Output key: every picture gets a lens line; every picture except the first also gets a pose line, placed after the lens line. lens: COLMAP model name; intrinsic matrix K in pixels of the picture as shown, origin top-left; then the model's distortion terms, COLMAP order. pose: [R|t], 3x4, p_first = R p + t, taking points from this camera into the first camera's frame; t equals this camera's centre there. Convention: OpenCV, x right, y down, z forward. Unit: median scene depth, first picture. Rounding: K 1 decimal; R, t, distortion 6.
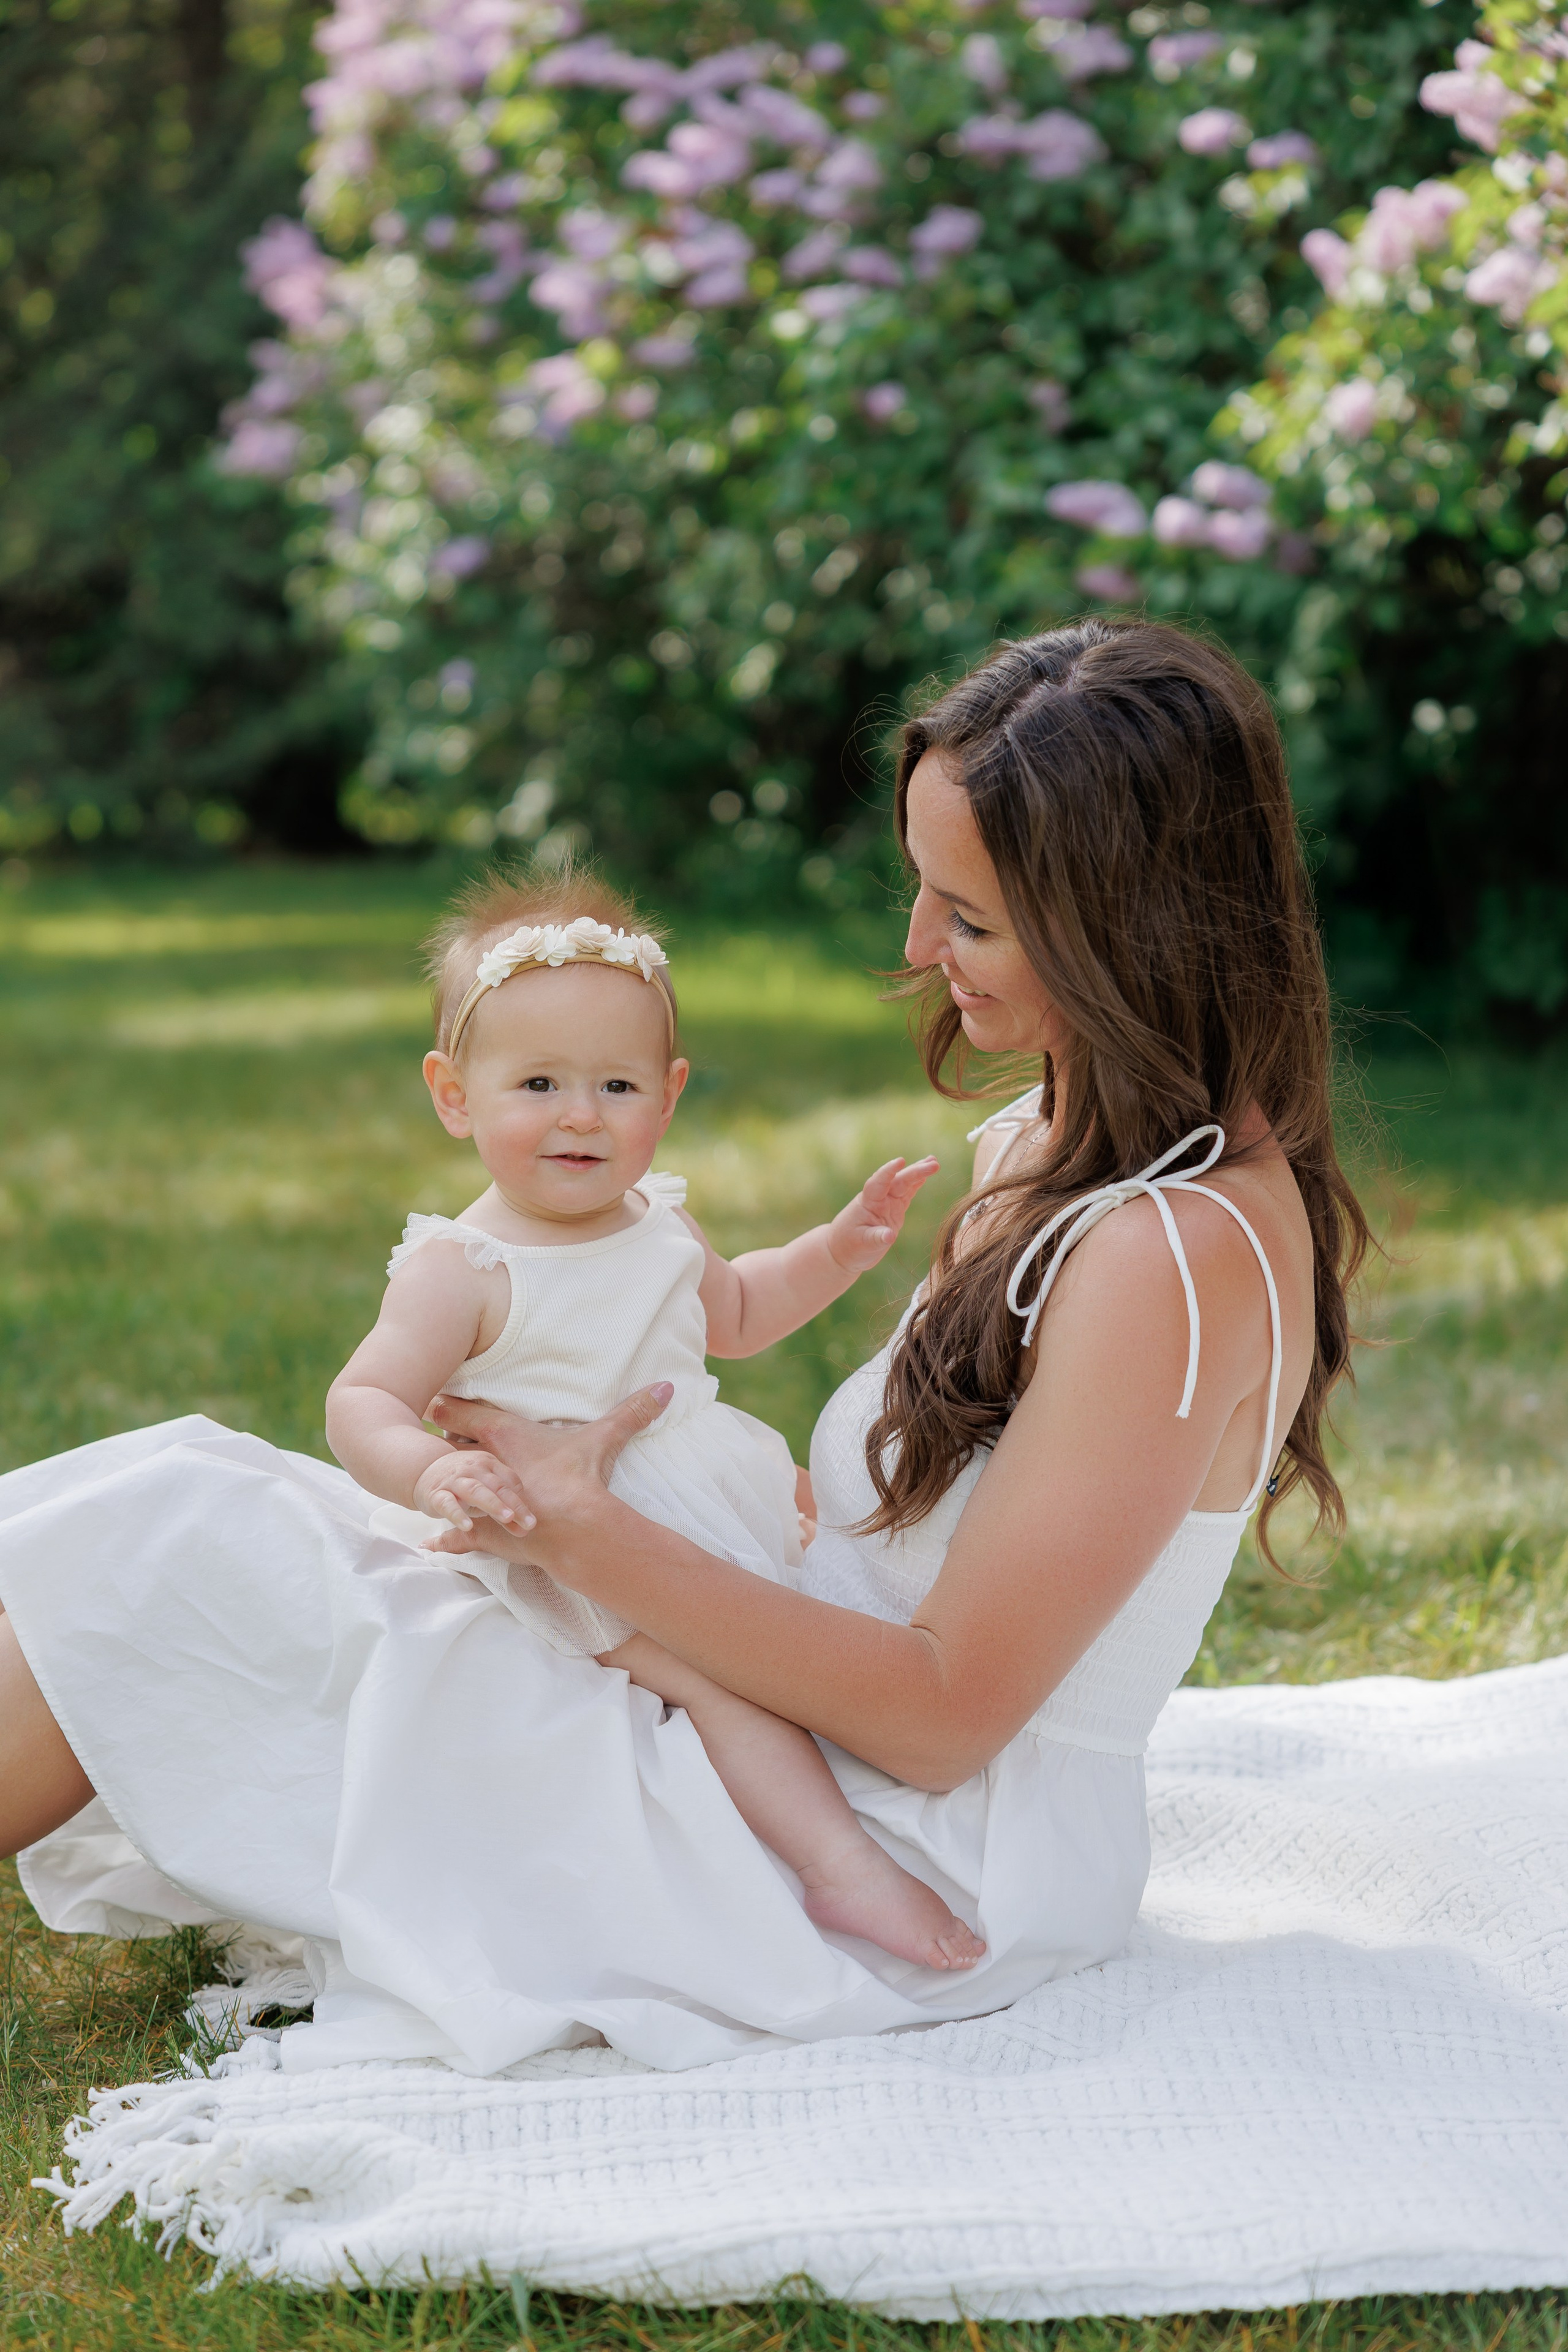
lens RADIAL K [[4601.9, 0, 773.1], [0, 4601.9, 1172.1], [0, 0, 1]] dist [0.043301, -0.137369]
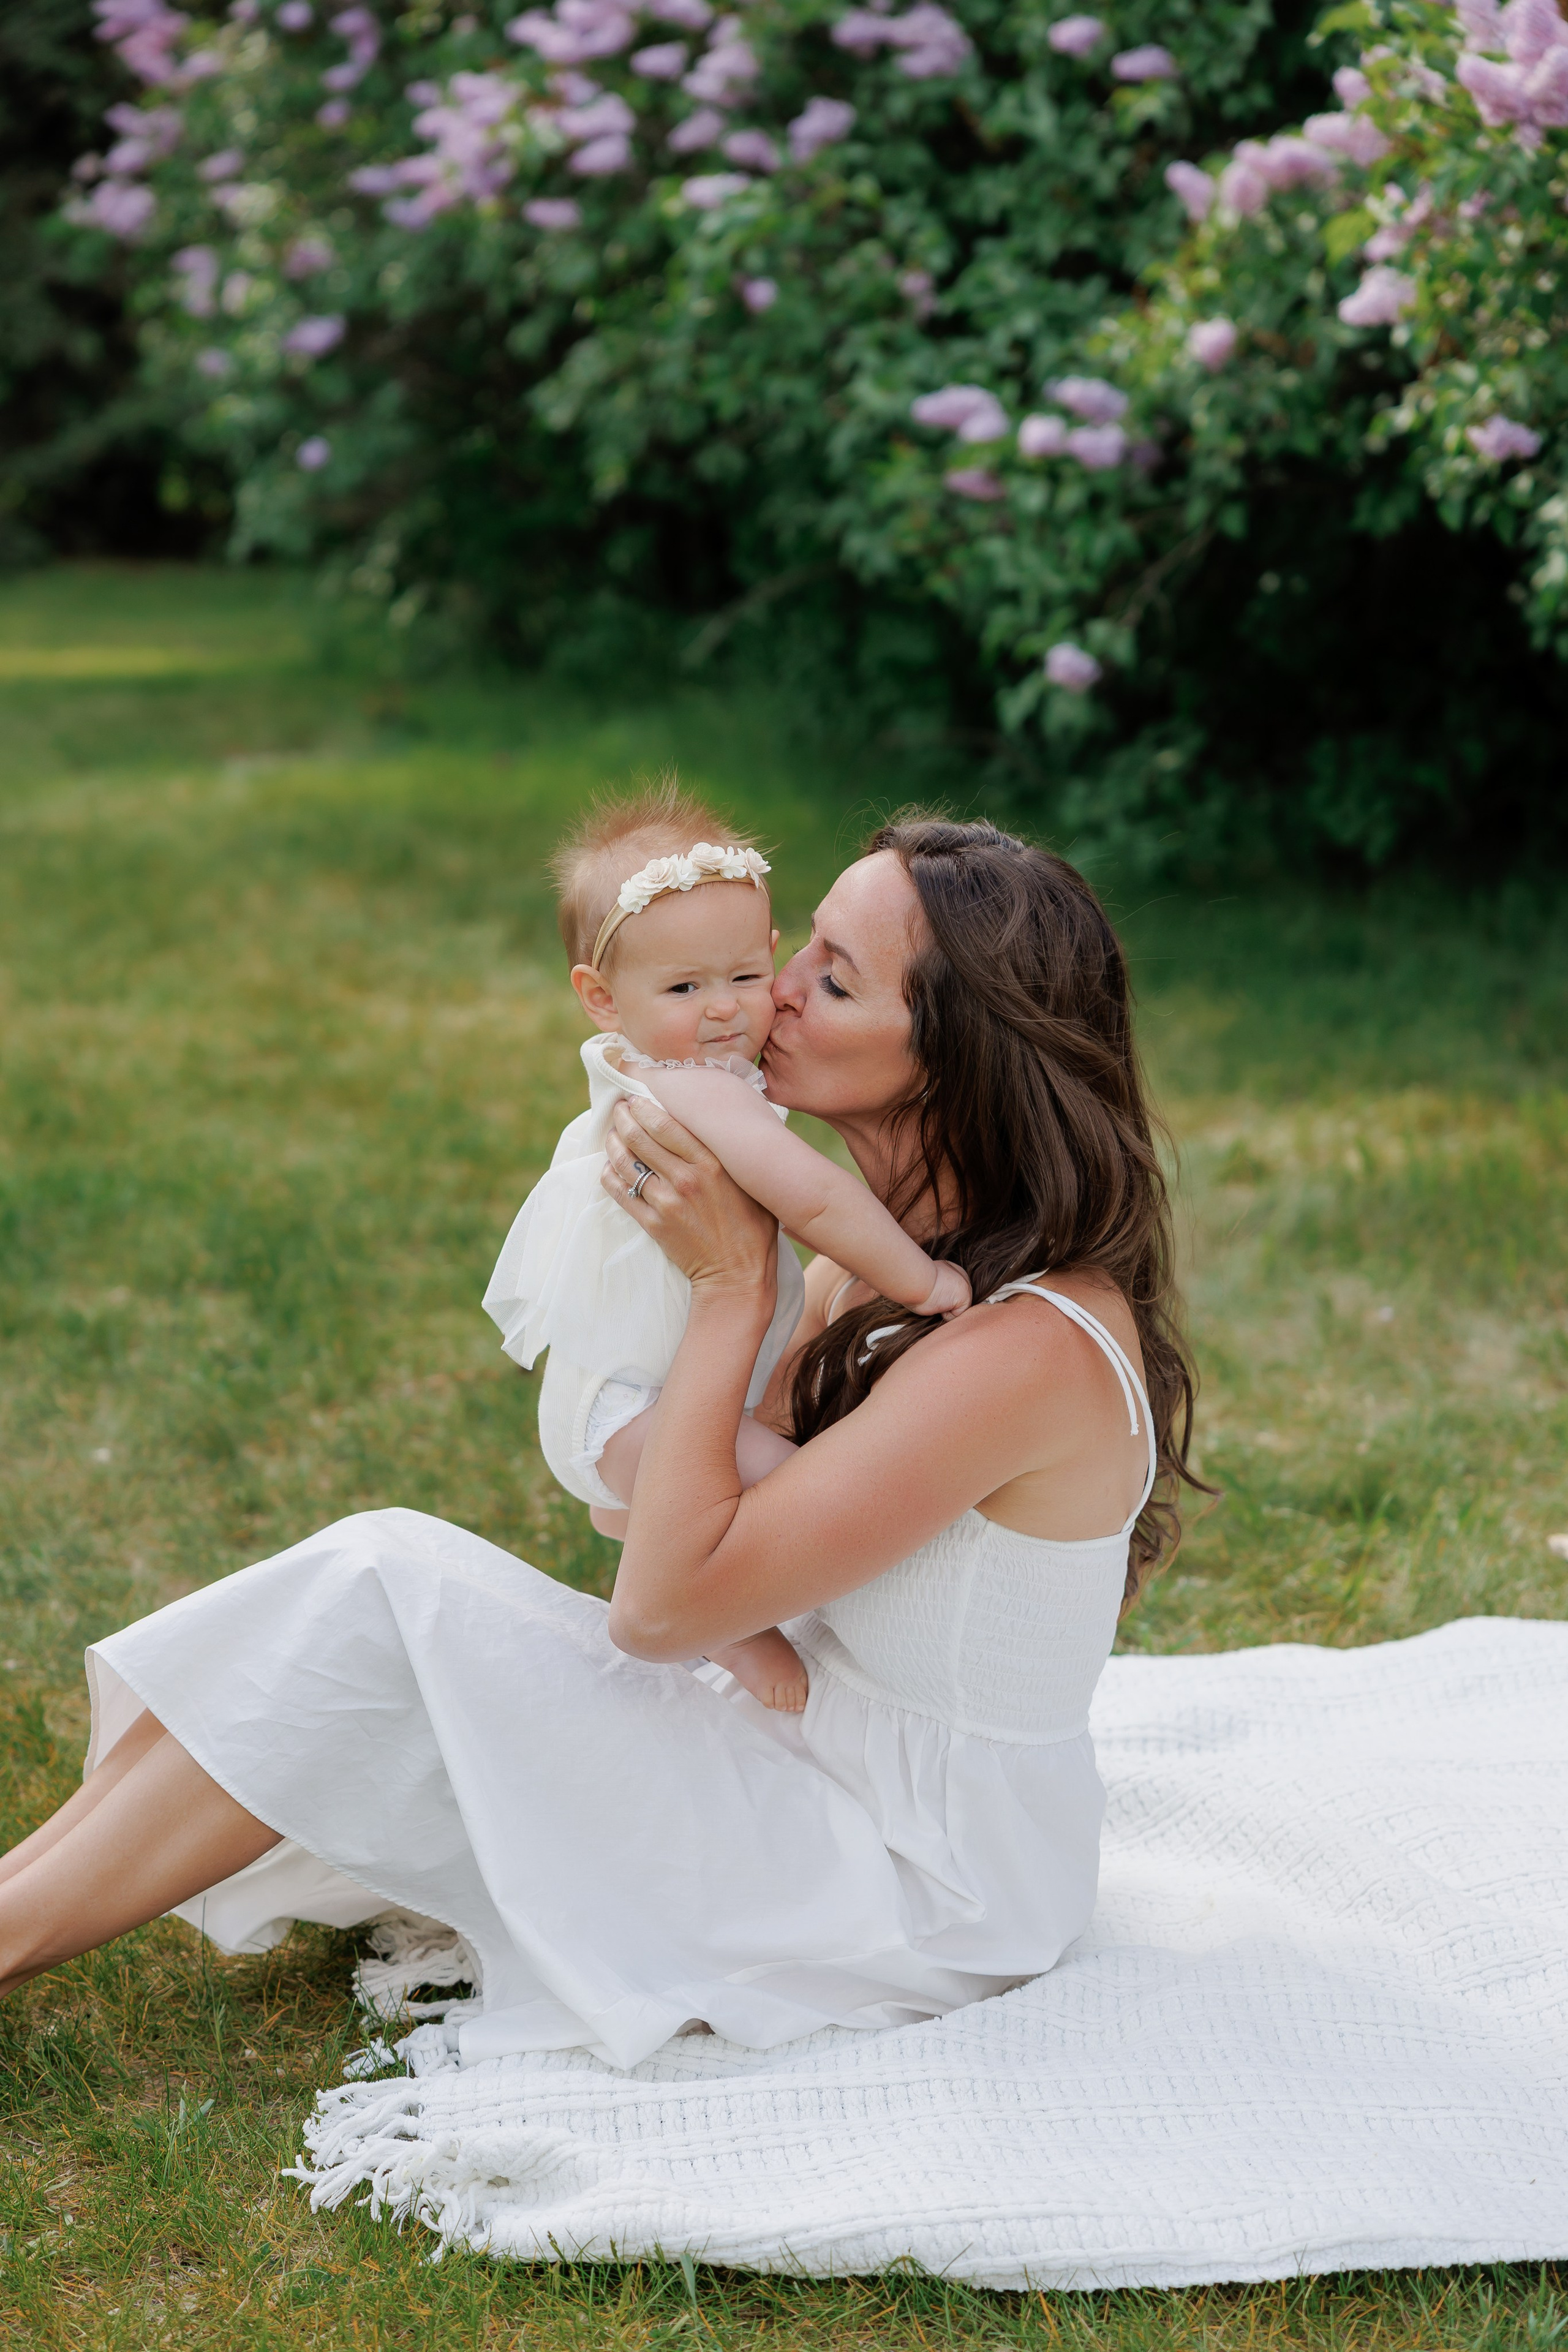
lens RADIAL K [[4524.1, 0, 786.7], [0, 4524.1, 1177.9], [0, 0, 1]] dist [-0.039133, -0.258574]
pose [[0.998769, -0.001609, 0.049575, -0.073531], [-0.002282, 0.996925, 0.078326, -0.133823], [-0.049548, -0.078343, 0.995694, -0.198498]]
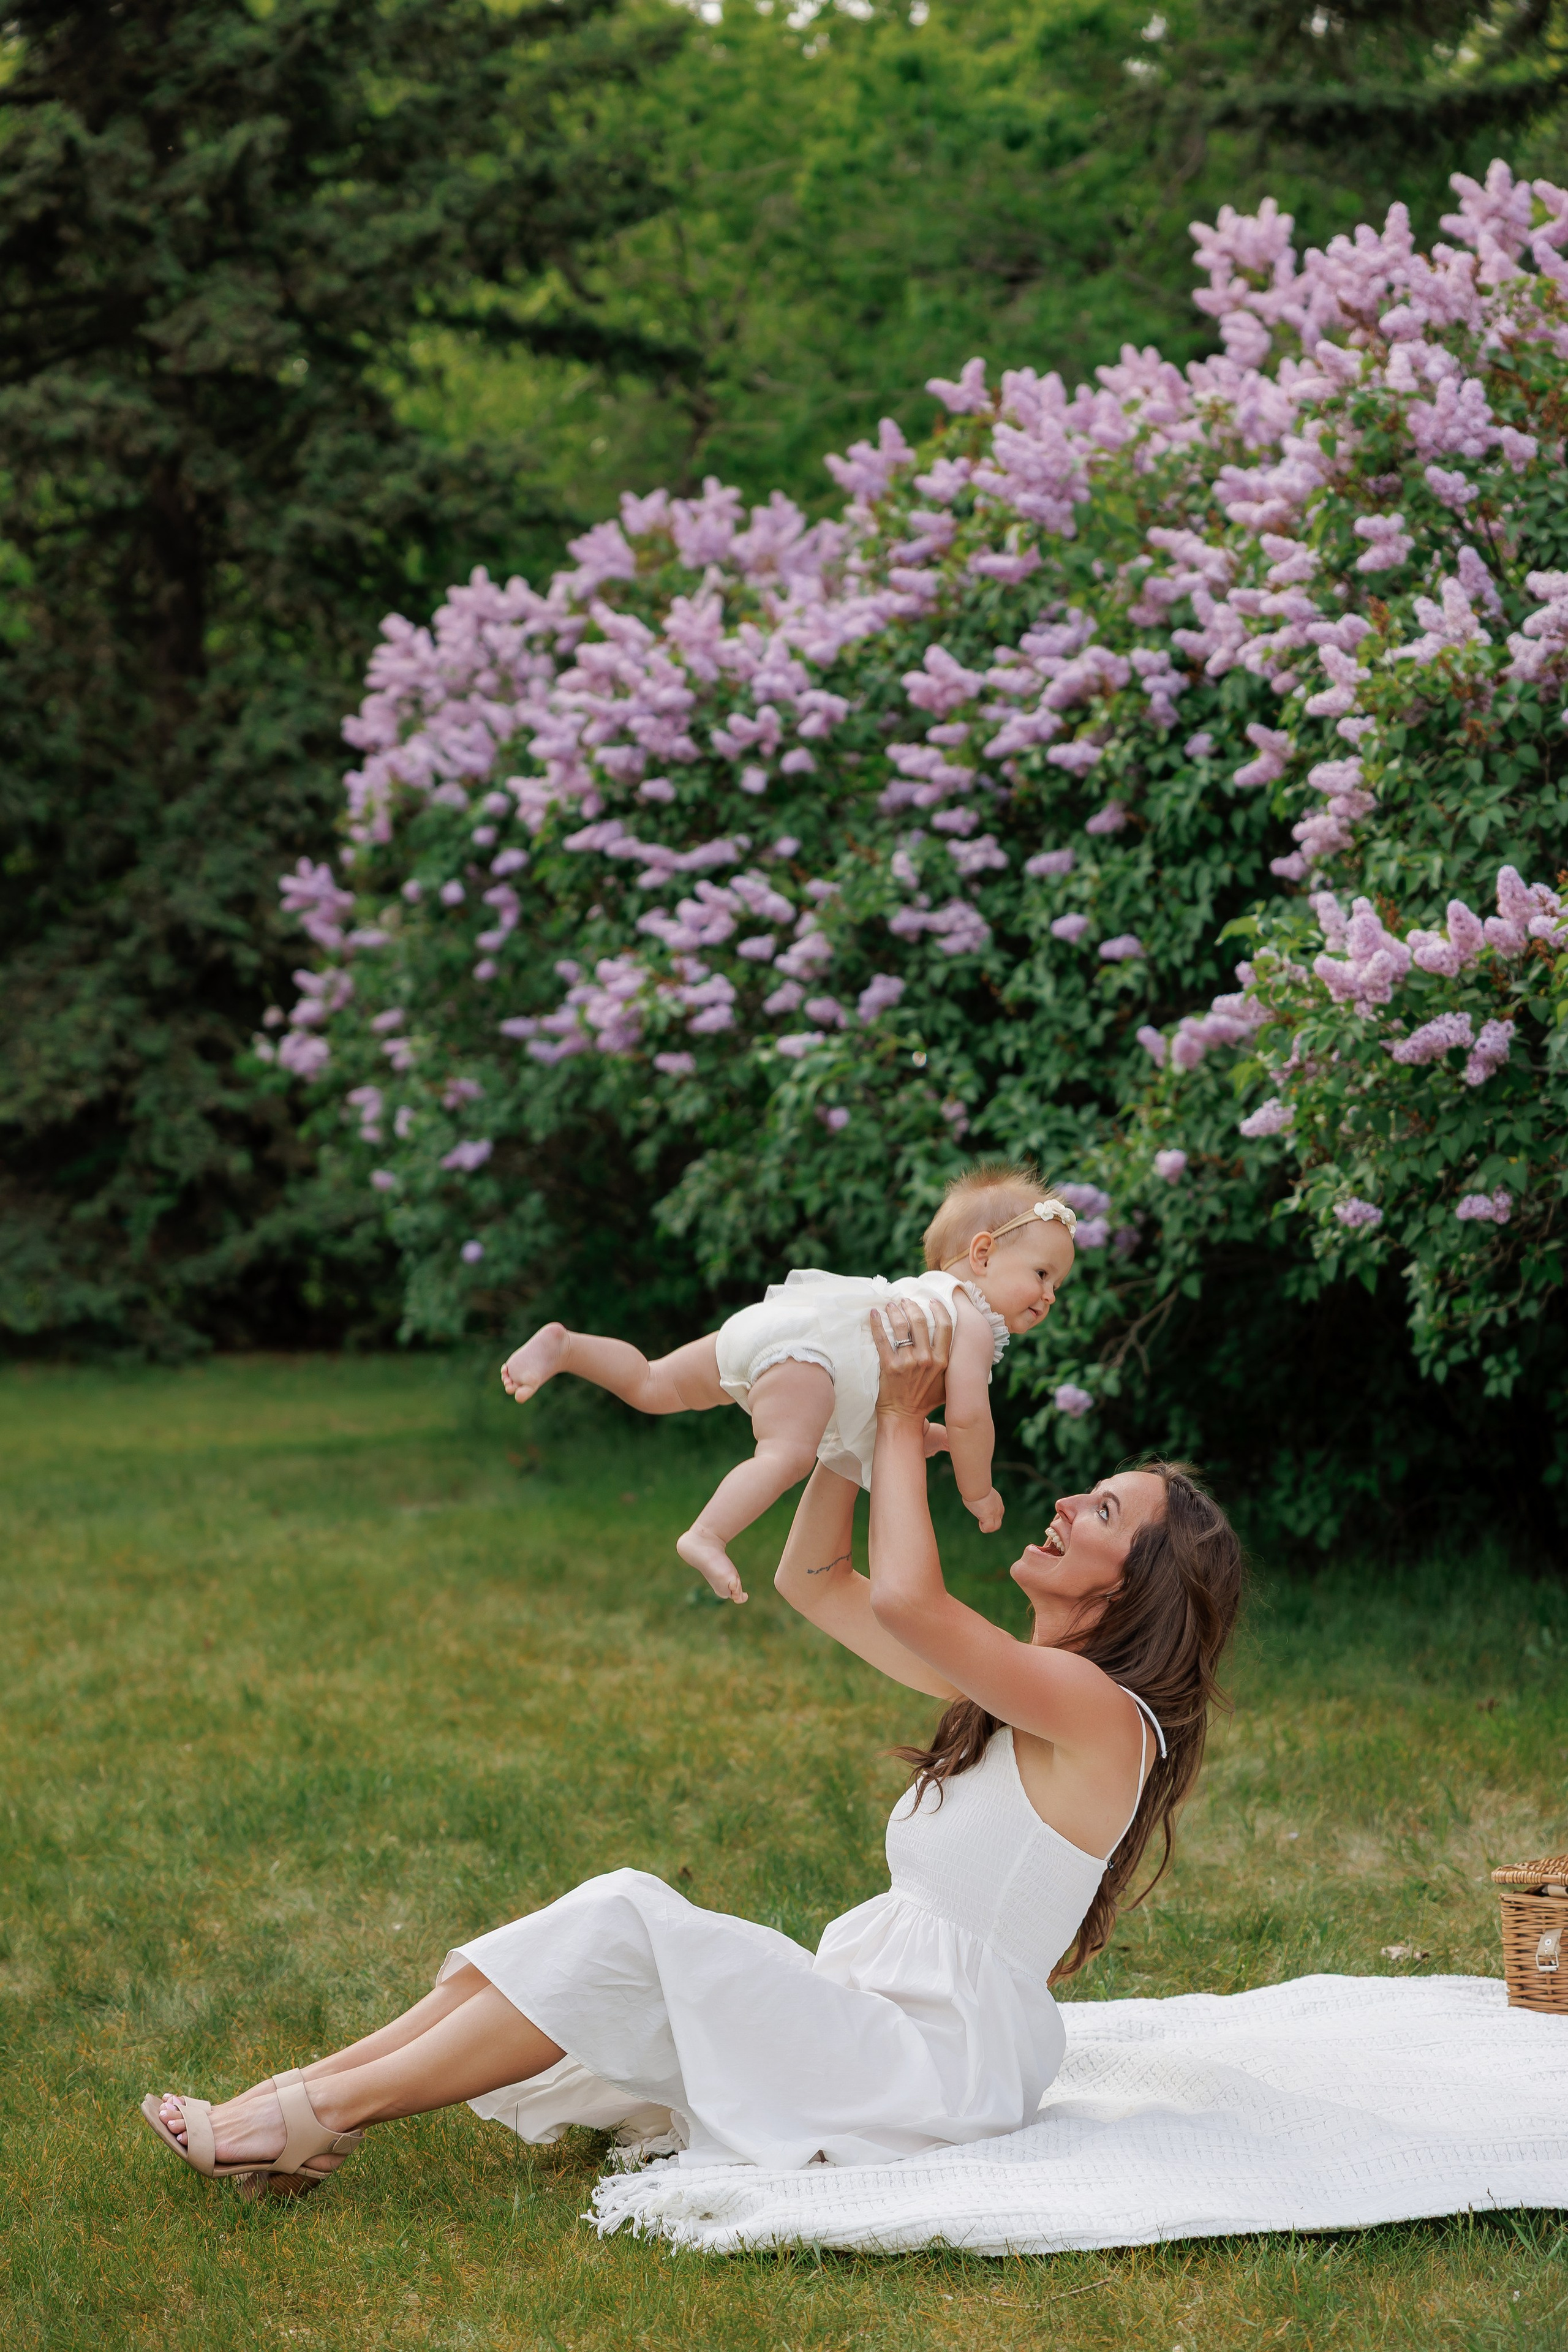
lens RADIAL K [[4302.2, 0, 663.3], [0, 4302.2, 1259.5], [0, 0, 1]] dist [-0.004803, 0.155761]
pose [[0.999922, -0.011971, 0.003464, -0.108759], [0.012206, 0.996831, -0.078607, -0.065964], [-0.002512, 0.078643, 0.996900, -0.963292]]
